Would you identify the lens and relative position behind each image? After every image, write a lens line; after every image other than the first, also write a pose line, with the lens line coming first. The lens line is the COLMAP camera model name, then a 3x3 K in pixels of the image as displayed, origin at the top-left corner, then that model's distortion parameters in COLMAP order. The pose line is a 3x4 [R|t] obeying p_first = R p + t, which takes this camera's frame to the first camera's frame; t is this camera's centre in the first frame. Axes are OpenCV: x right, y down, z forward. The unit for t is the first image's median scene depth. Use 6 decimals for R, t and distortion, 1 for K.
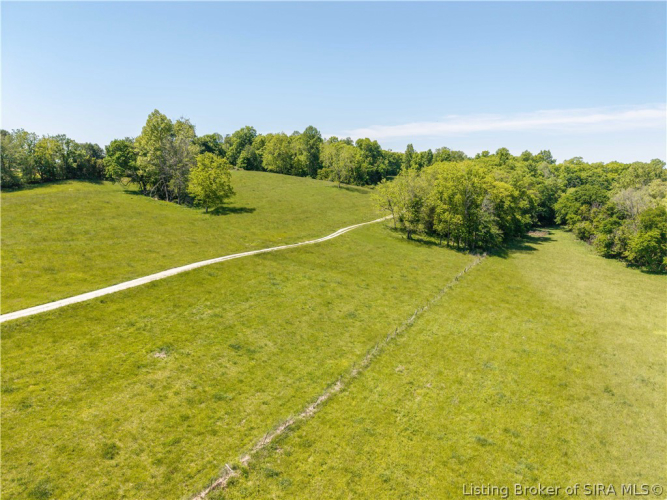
lens RADIAL K [[448.4, 0, 332.7], [0, 448.4, 255.6], [0, 0, 1]] dist [0.034257, -0.038536]
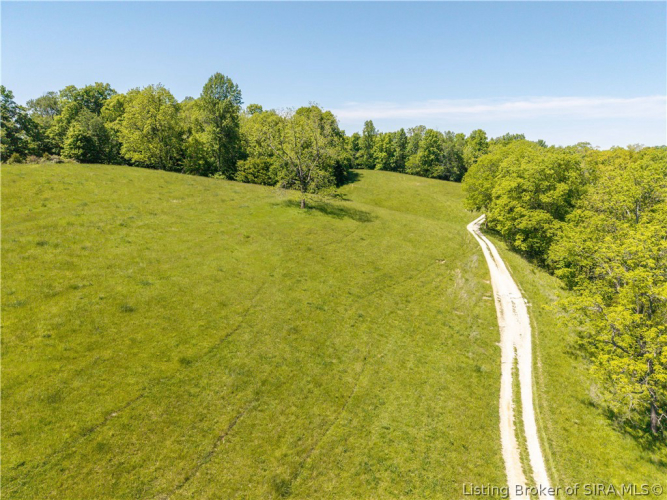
lens RADIAL K [[448.4, 0, 332.7], [0, 448.4, 255.6], [0, 0, 1]] dist [0.034257, -0.038536]
pose [[0.977887, -0.046730, 0.203846, -0.035700], [0.041058, 0.998645, 0.031967, -0.096009], [-0.205064, -0.022891, 0.978481, 0.475138]]
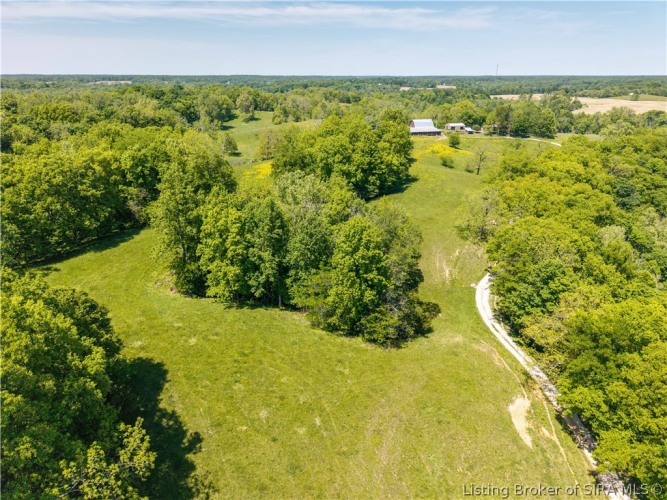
lens RADIAL K [[448.4, 0, 332.7], [0, 448.4, 255.6], [0, 0, 1]] dist [0.034257, -0.038536]
pose [[0.782552, -0.230441, 0.578368, 0.115193], [0.104699, 0.964458, 0.242610, -0.350843], [-0.613719, -0.129300, 0.778865, 1.011754]]
